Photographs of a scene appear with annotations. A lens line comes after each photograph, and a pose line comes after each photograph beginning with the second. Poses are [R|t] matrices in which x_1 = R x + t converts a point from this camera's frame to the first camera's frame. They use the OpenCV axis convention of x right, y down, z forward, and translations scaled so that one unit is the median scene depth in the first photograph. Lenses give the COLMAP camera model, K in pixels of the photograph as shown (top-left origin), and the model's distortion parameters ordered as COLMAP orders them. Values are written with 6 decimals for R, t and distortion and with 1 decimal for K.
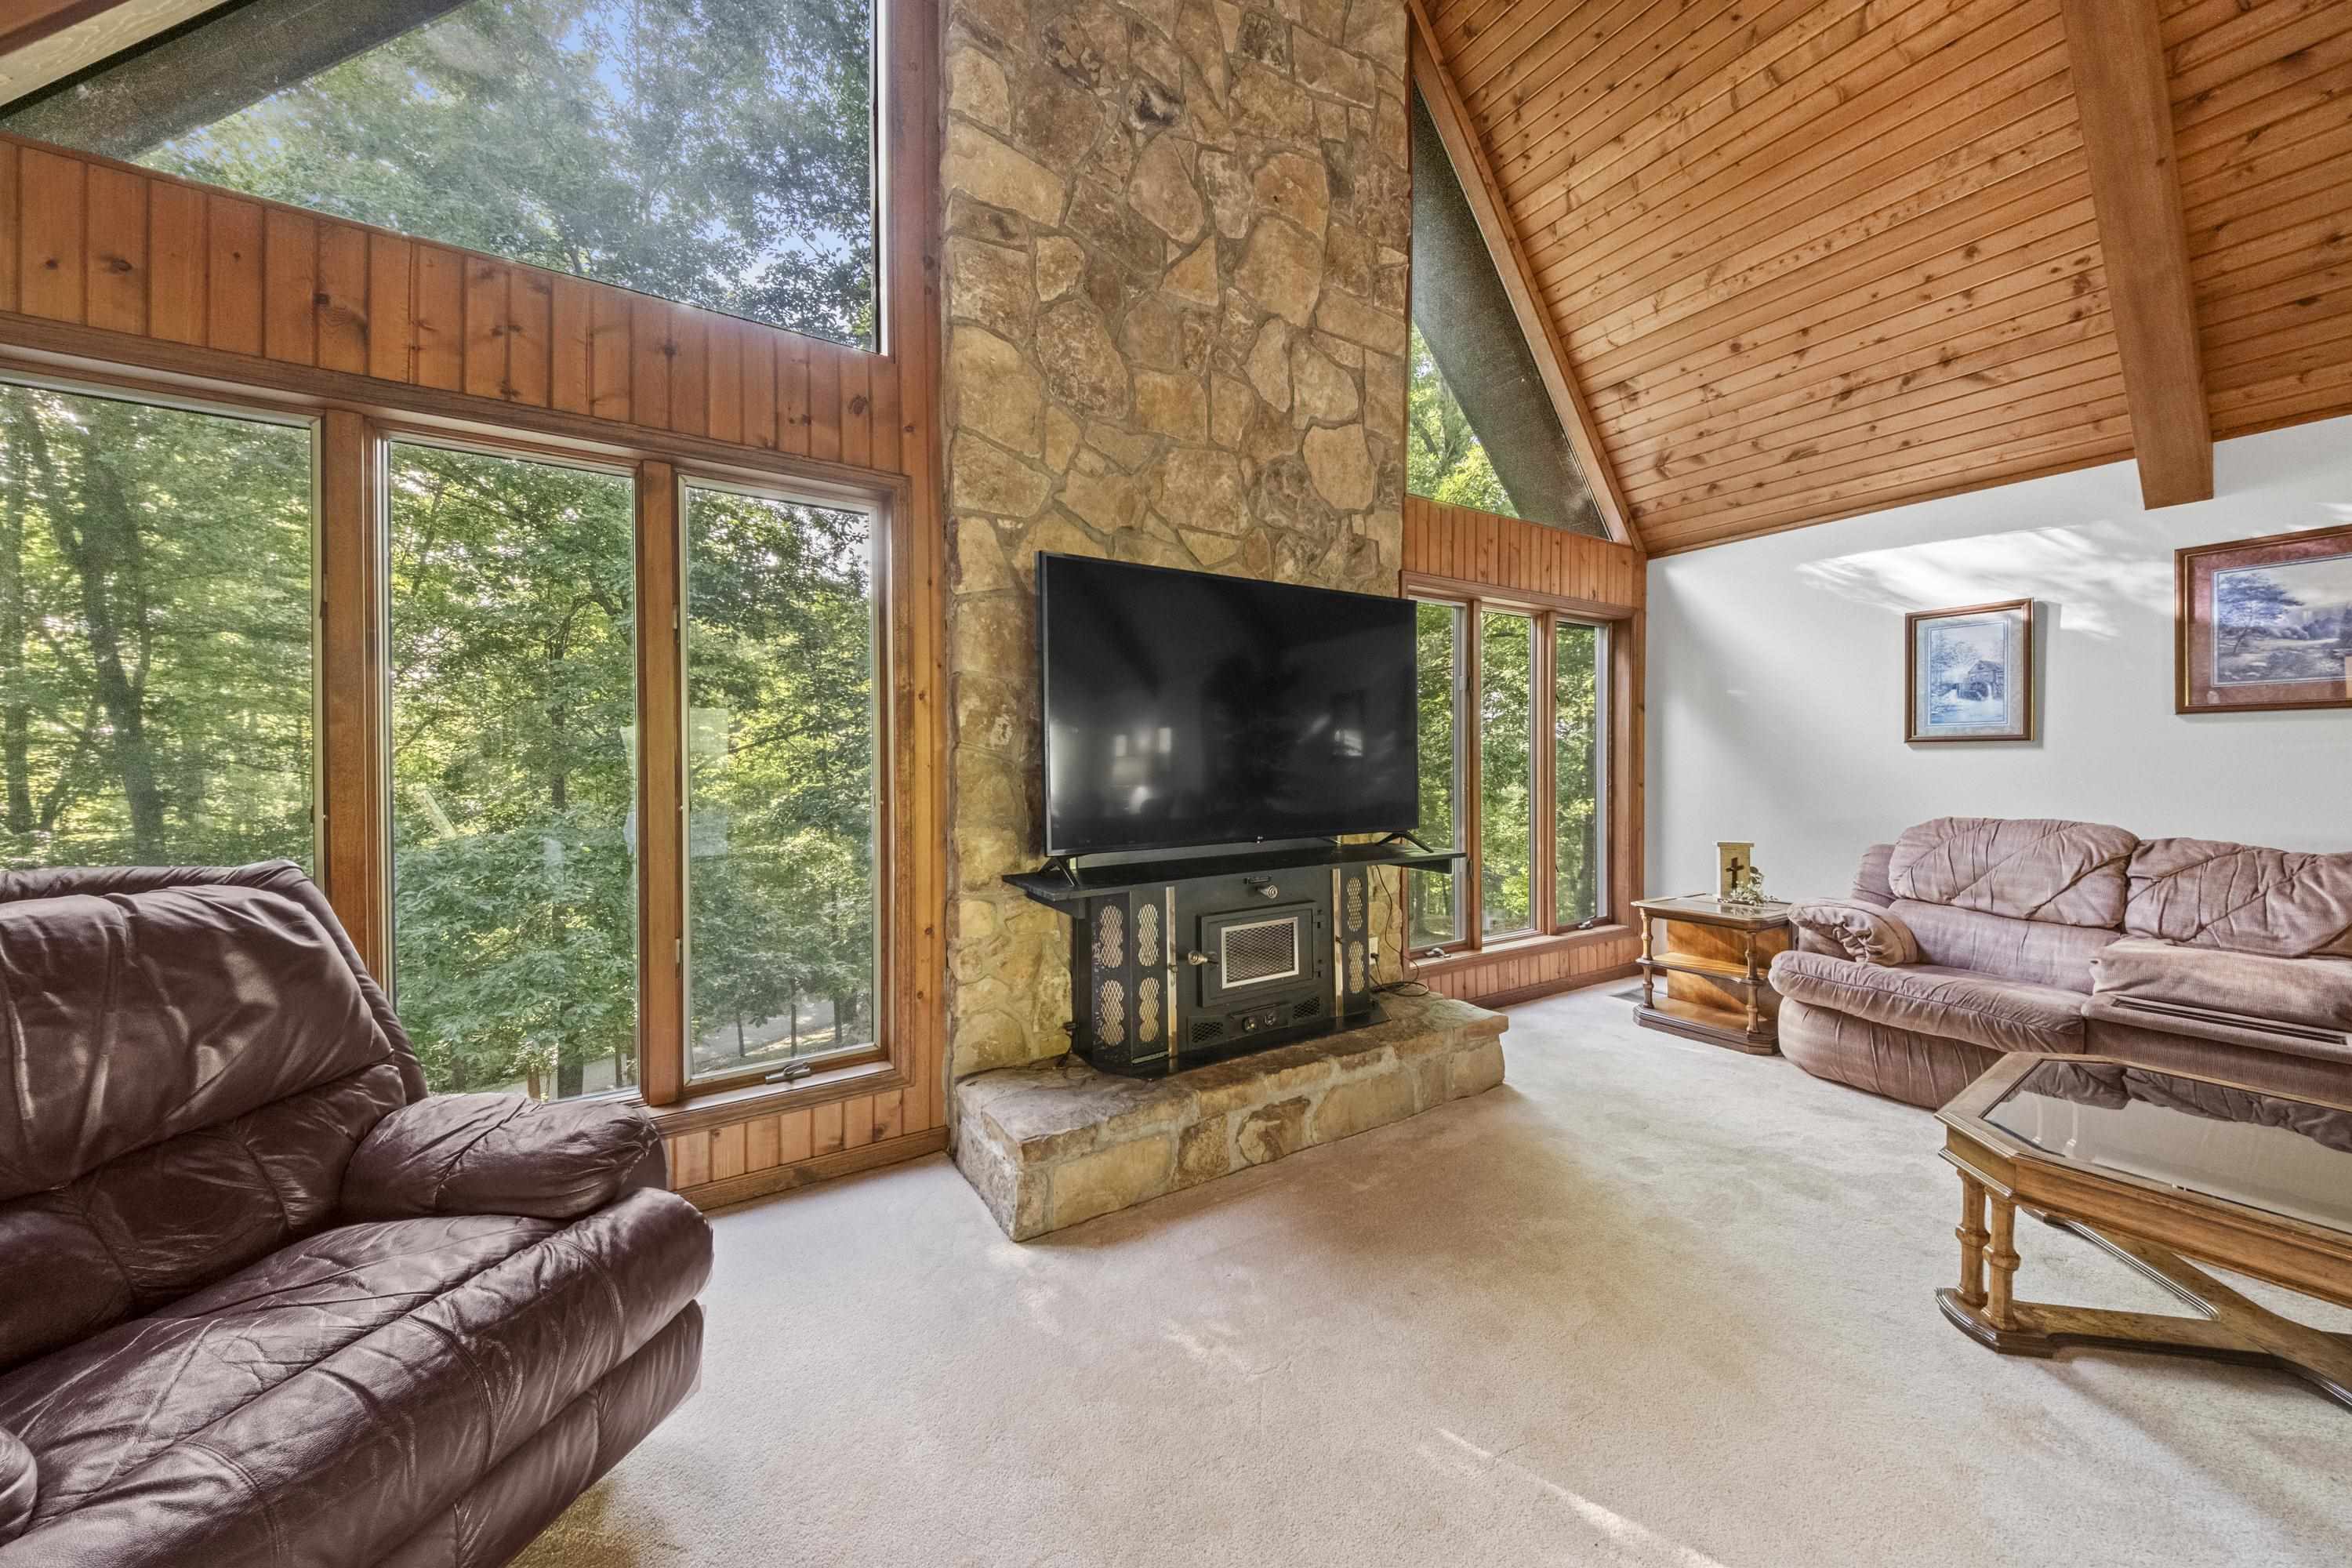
lens RADIAL K [[803.8, 0, 1184.3], [0, 803.8, 775.0], [0, 0, 1]] dist [-0.000900, -0.005479]
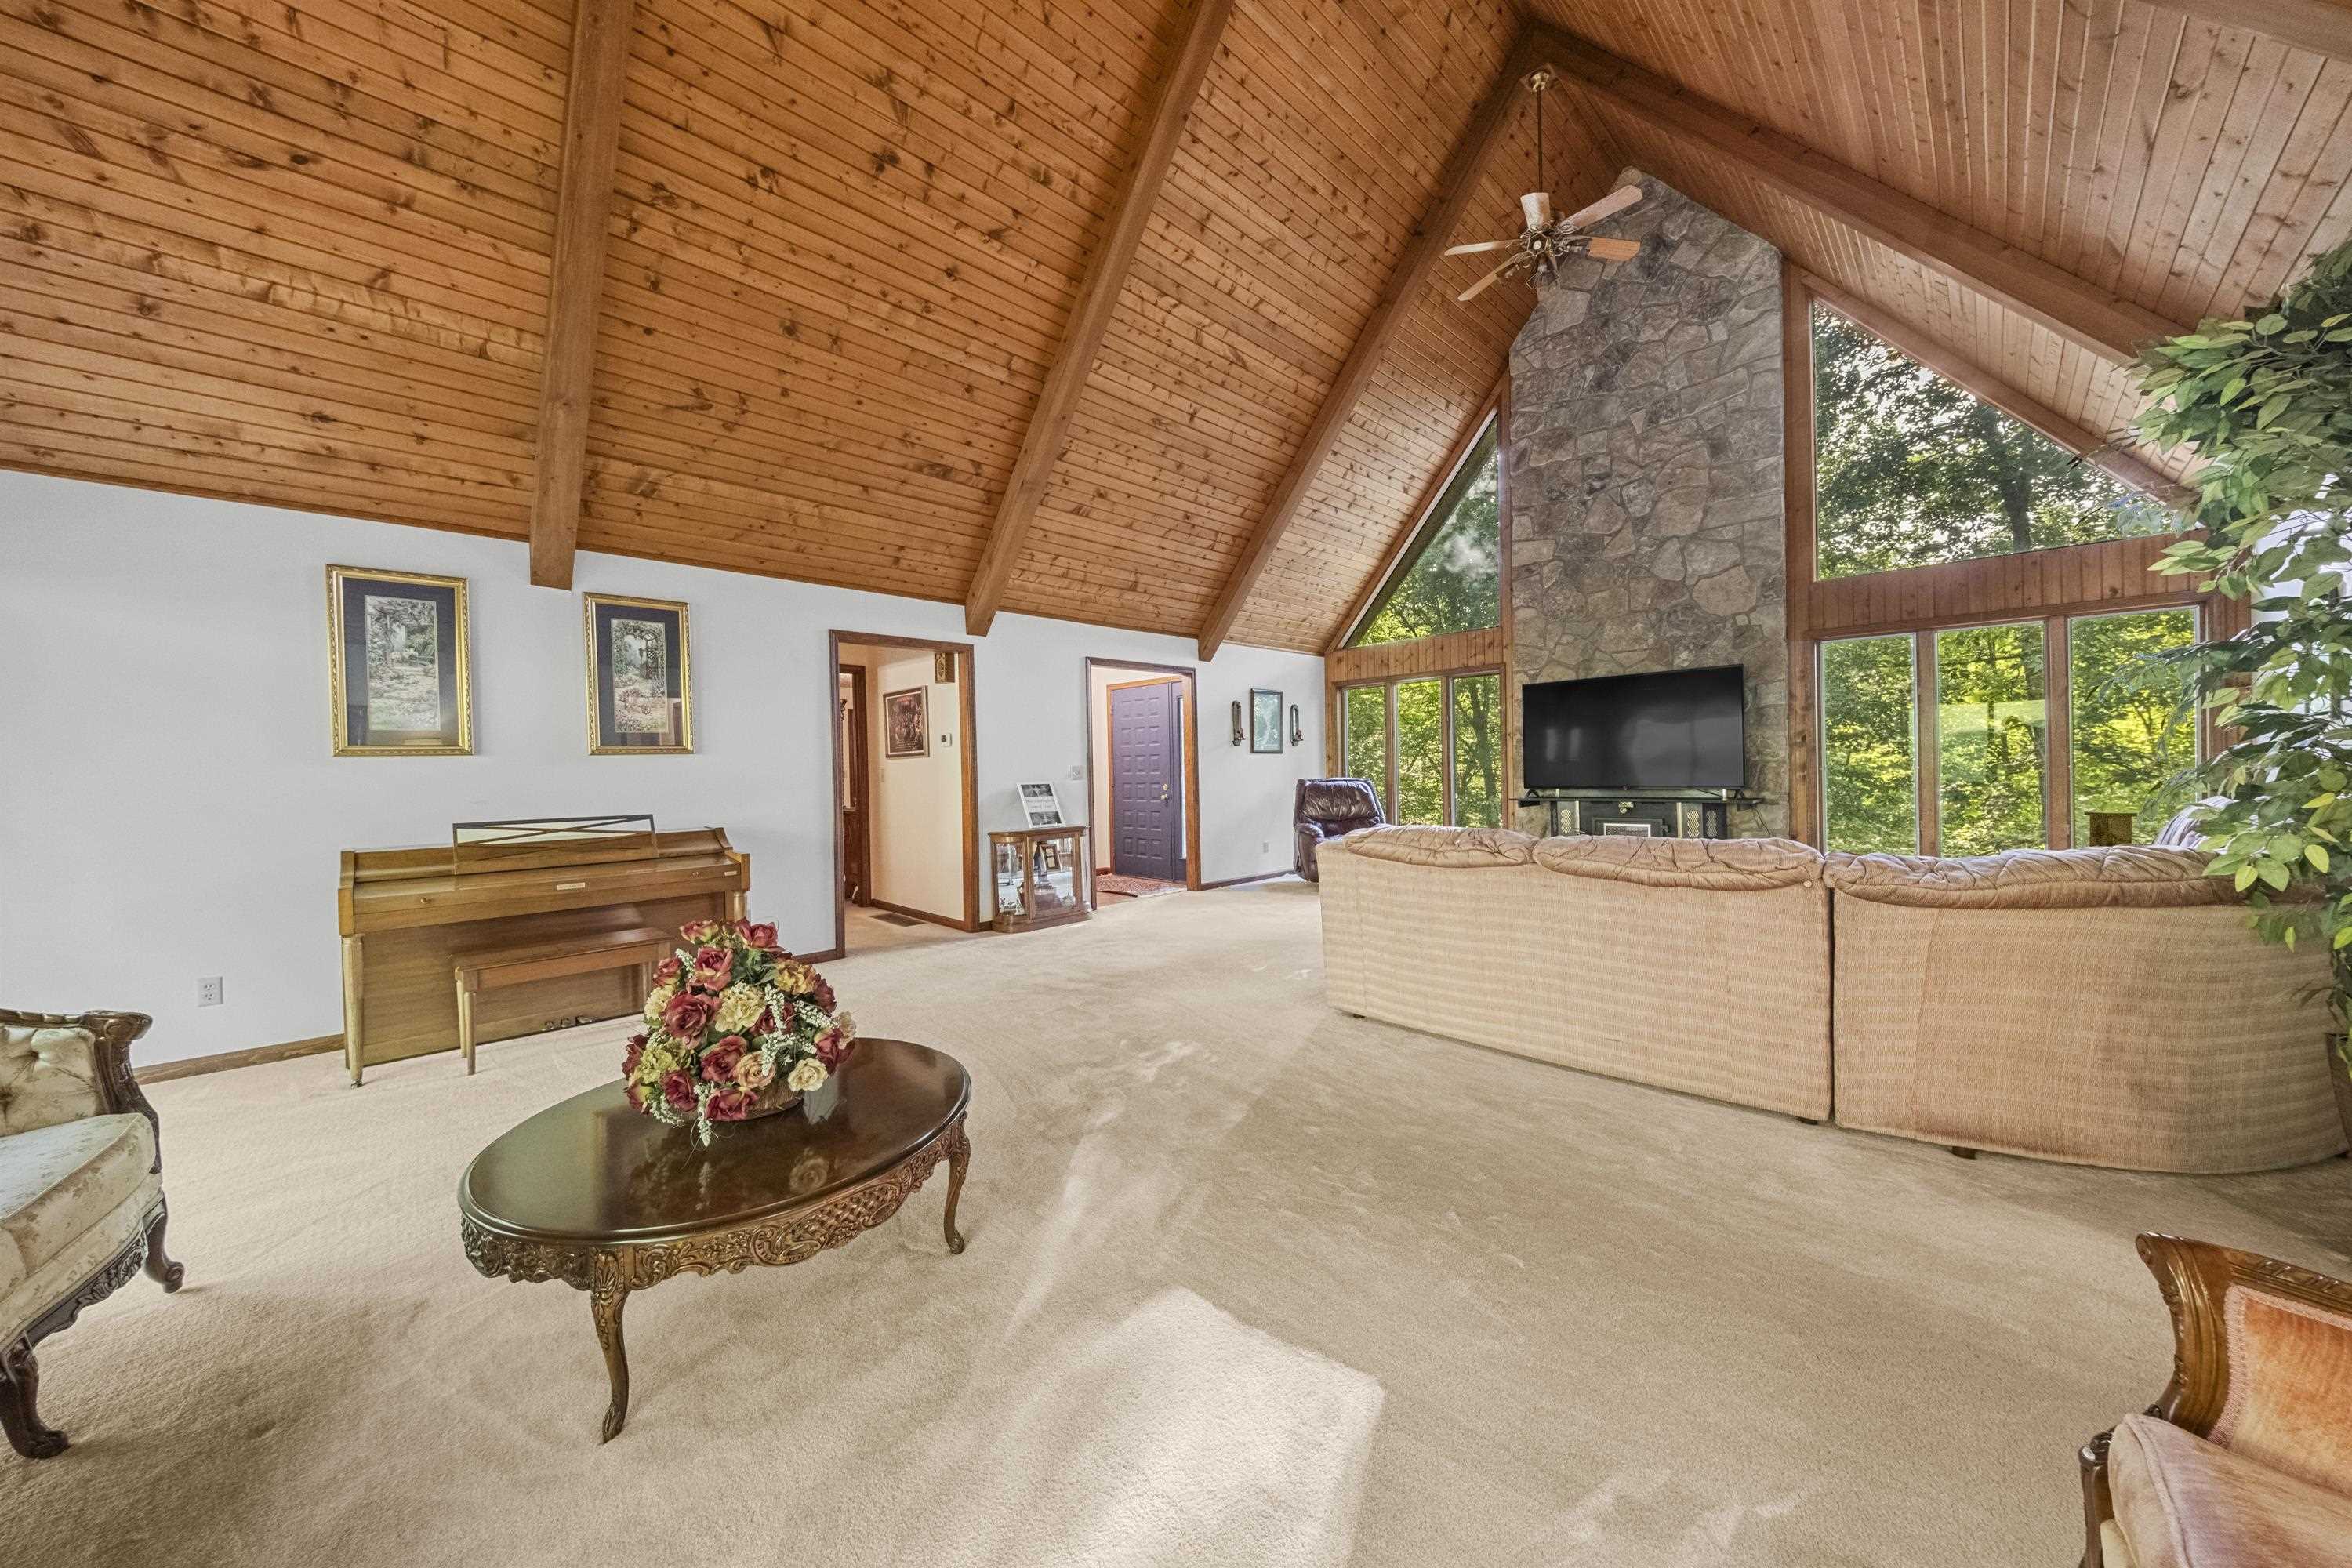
lens RADIAL K [[803.8, 0, 1167.0], [0, 803.8, 787.8], [0, 0, 1]] dist [-0.000900, -0.005479]
pose [[0.223359, 0.007352, -0.974708, 1.197609], [-0.008469, 0.999948, 0.005602, 0.049951], [0.974699, 0.007004, 0.223410, -0.474787]]
